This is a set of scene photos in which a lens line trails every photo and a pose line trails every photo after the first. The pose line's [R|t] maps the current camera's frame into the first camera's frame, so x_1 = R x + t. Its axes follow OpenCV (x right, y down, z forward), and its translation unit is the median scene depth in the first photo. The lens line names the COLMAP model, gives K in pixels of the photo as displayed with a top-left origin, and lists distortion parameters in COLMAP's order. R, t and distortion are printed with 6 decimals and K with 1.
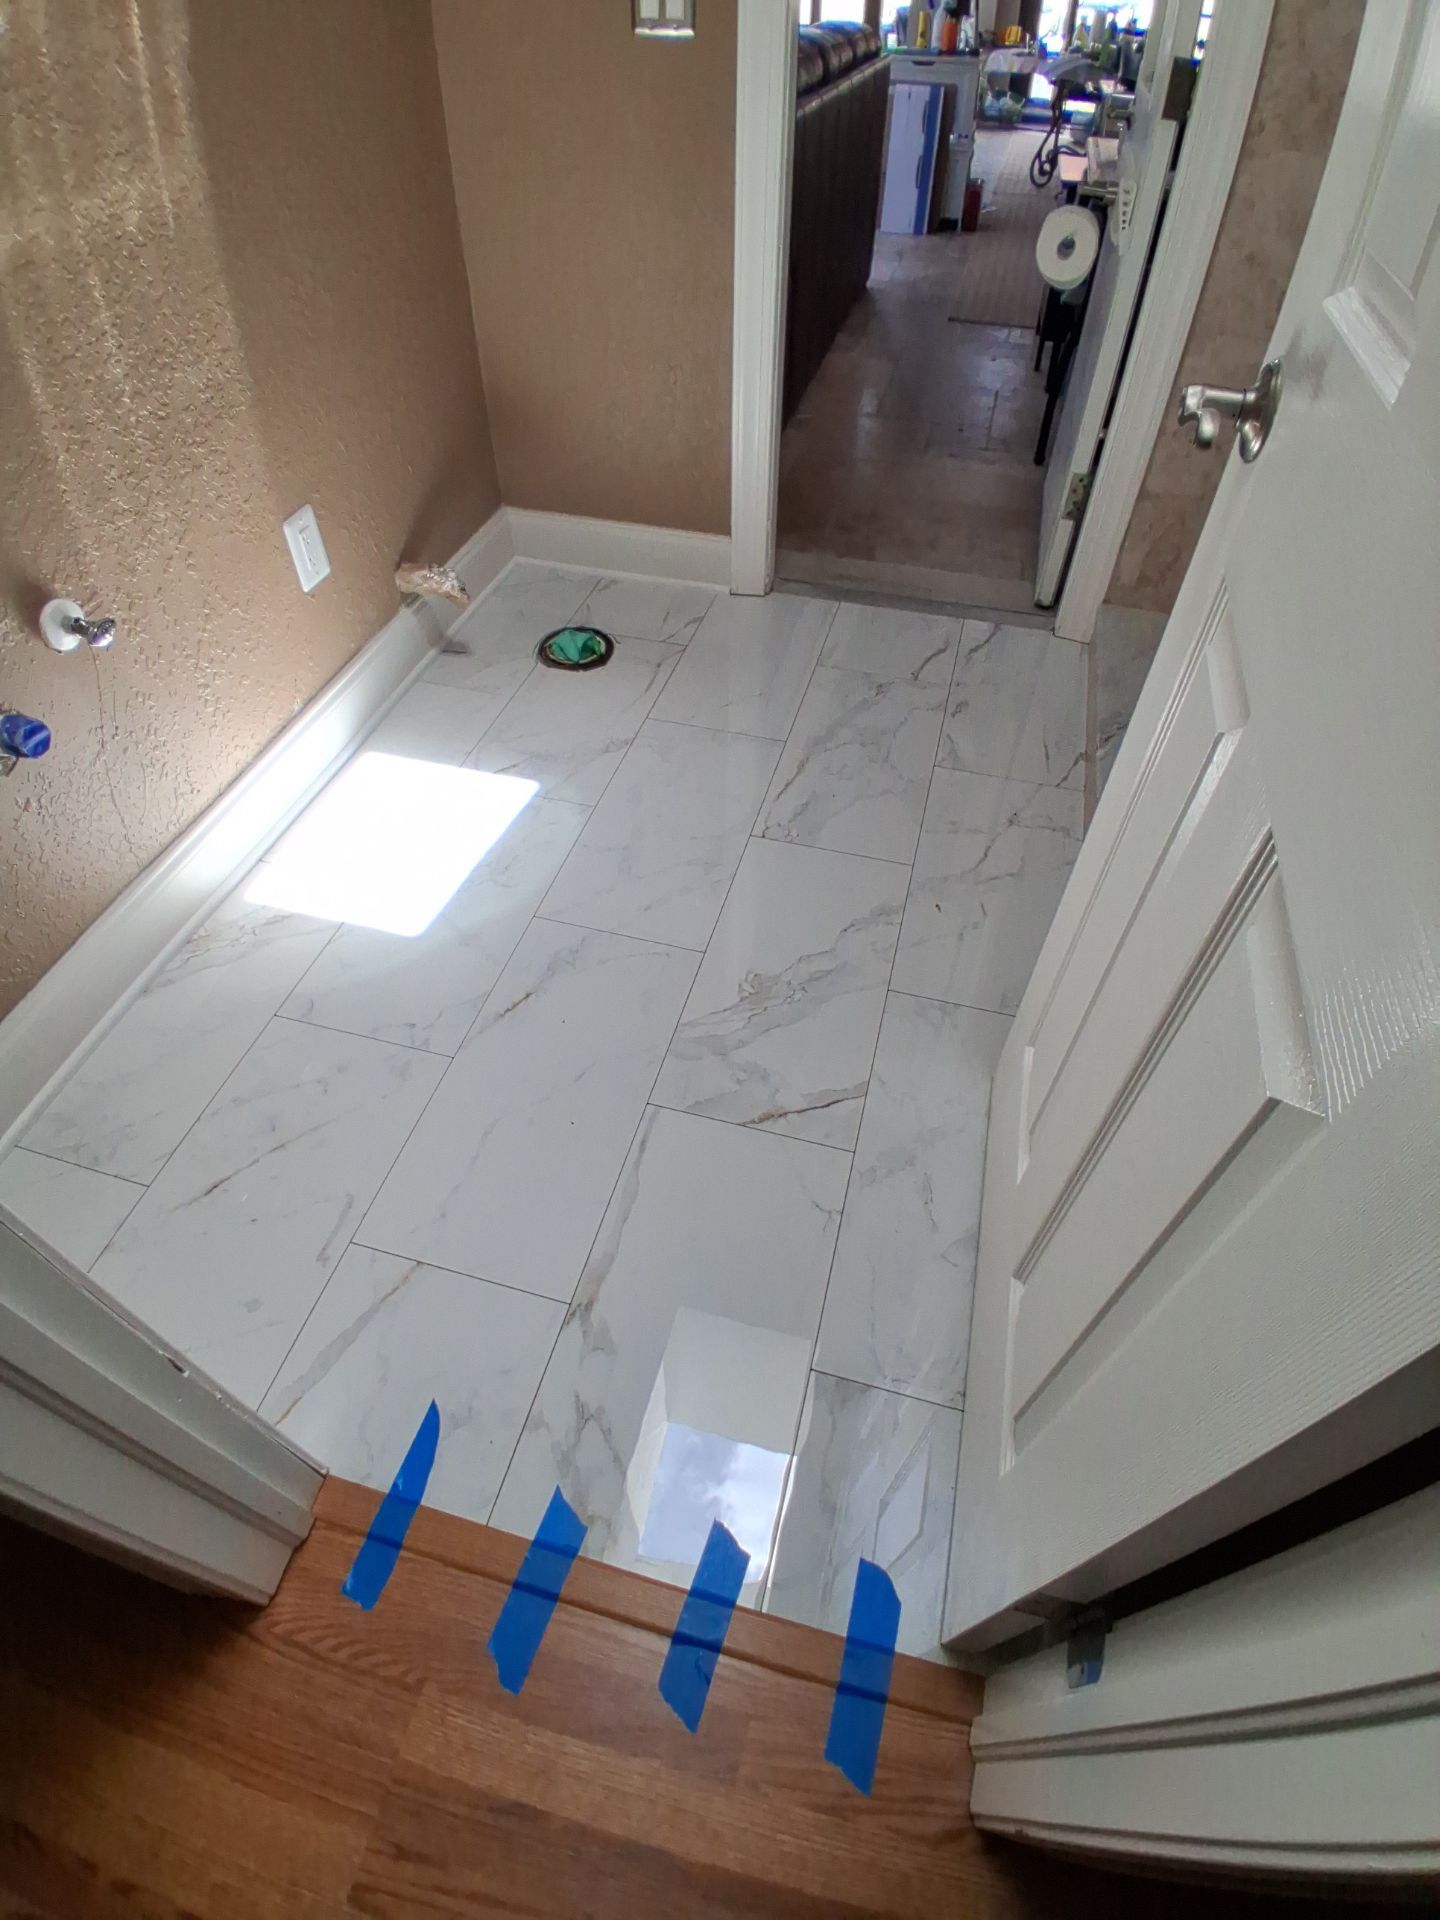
lens RADIAL K [[961.2, 0, 727.9], [0, 961.2, 954.9], [0, 0, 1]] dist [0.001514, -0.039287]
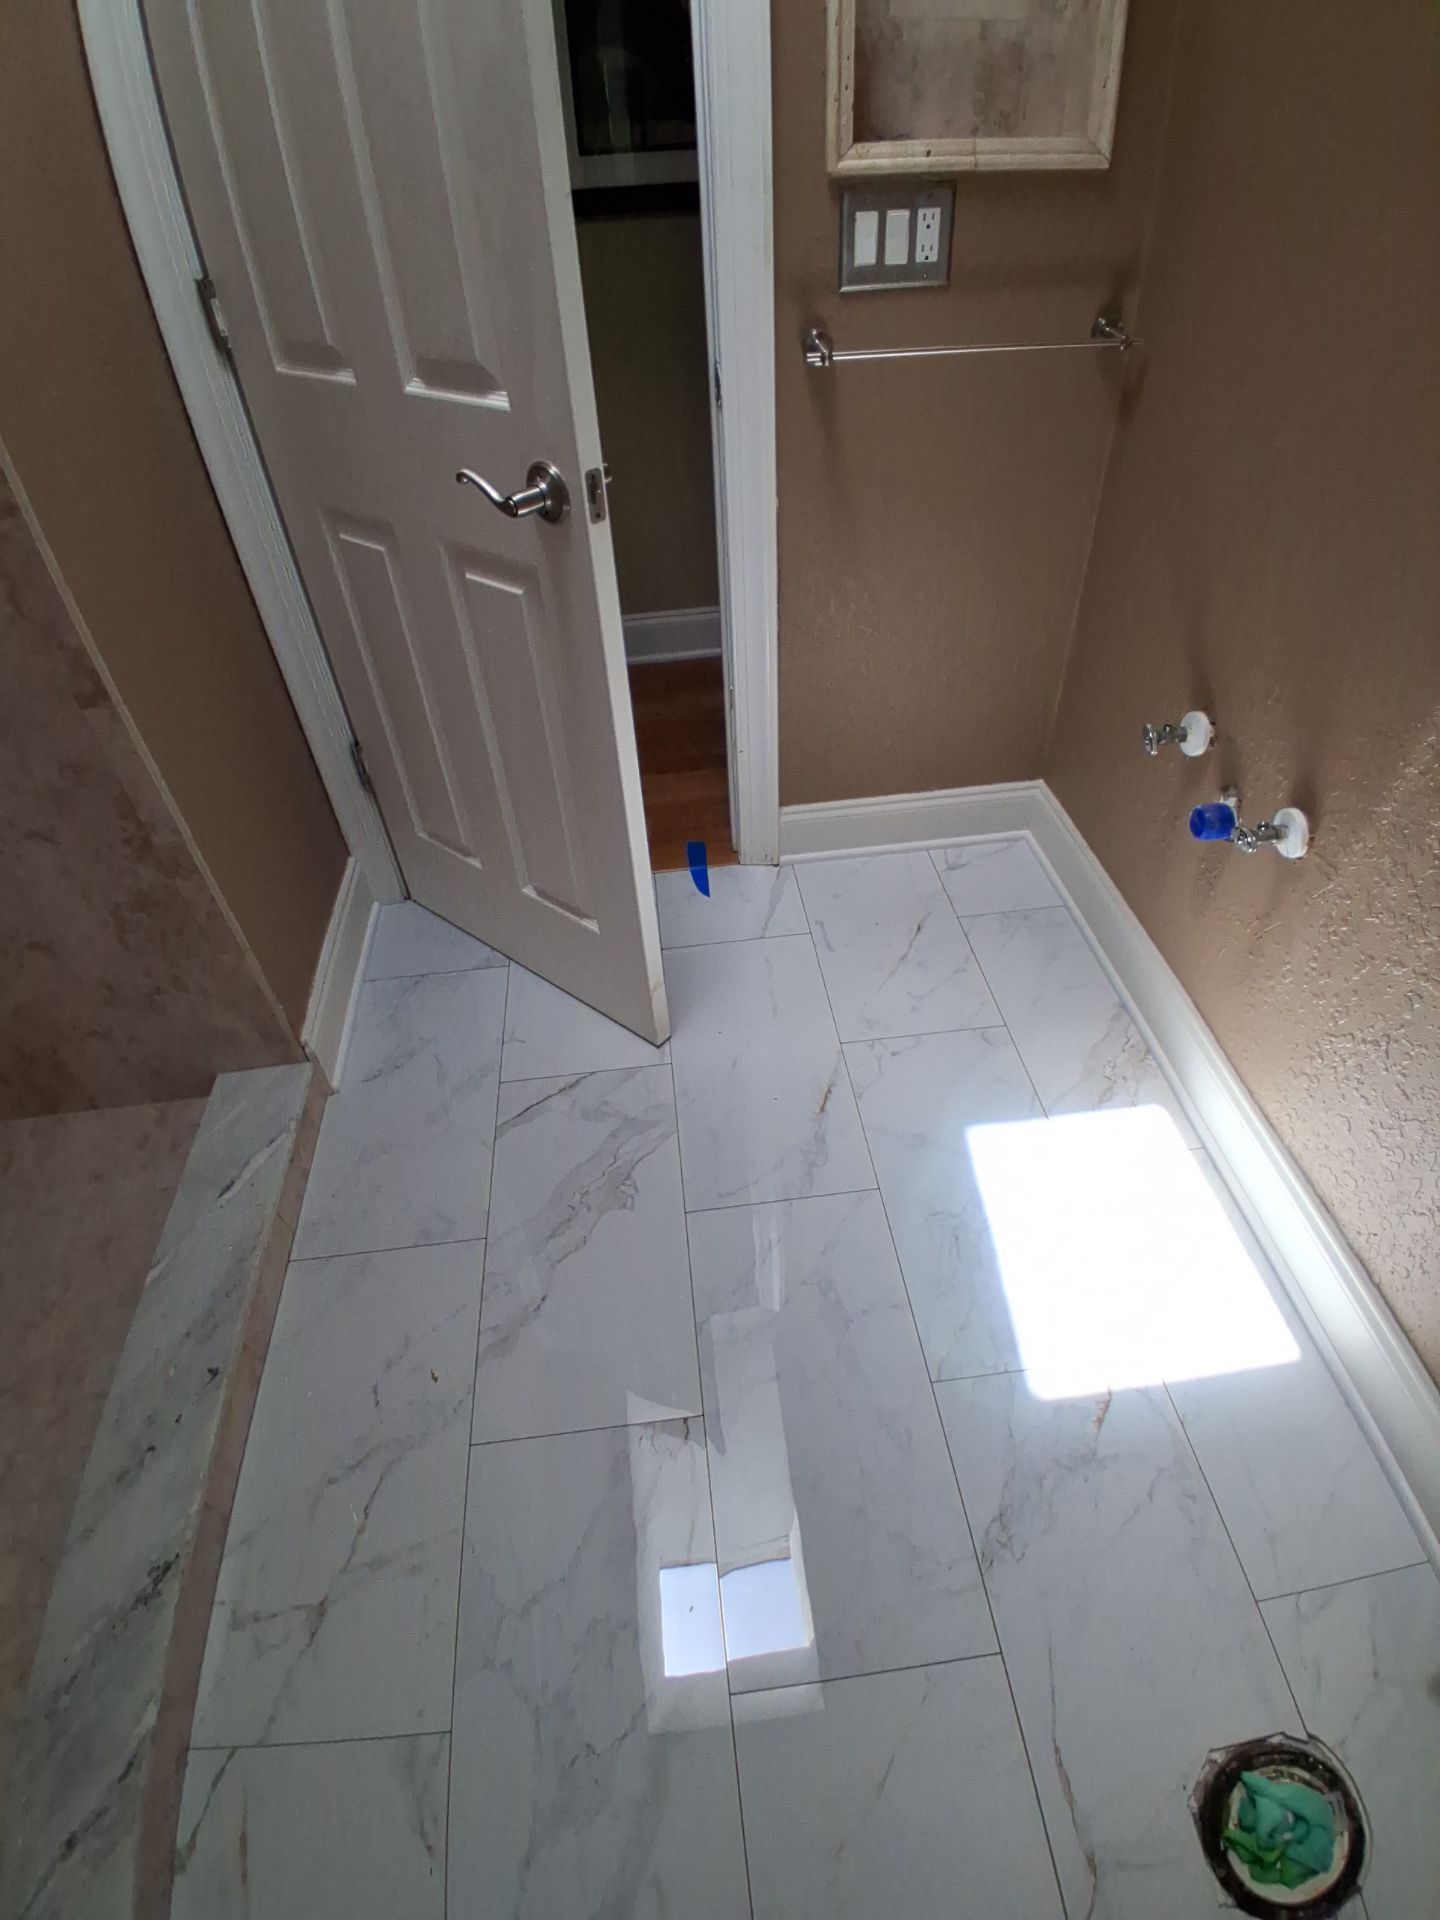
lens RADIAL K [[961.2, 0, 727.9], [0, 961.2, 954.9], [0, 0, 1]] dist [0.001514, -0.039287]
pose [[-0.930610, 0.265593, -0.251845, 0.110210], [-0.252543, 0.032111, 0.967053, -0.958617], [0.264929, 0.963550, 0.037191, 0.764685]]
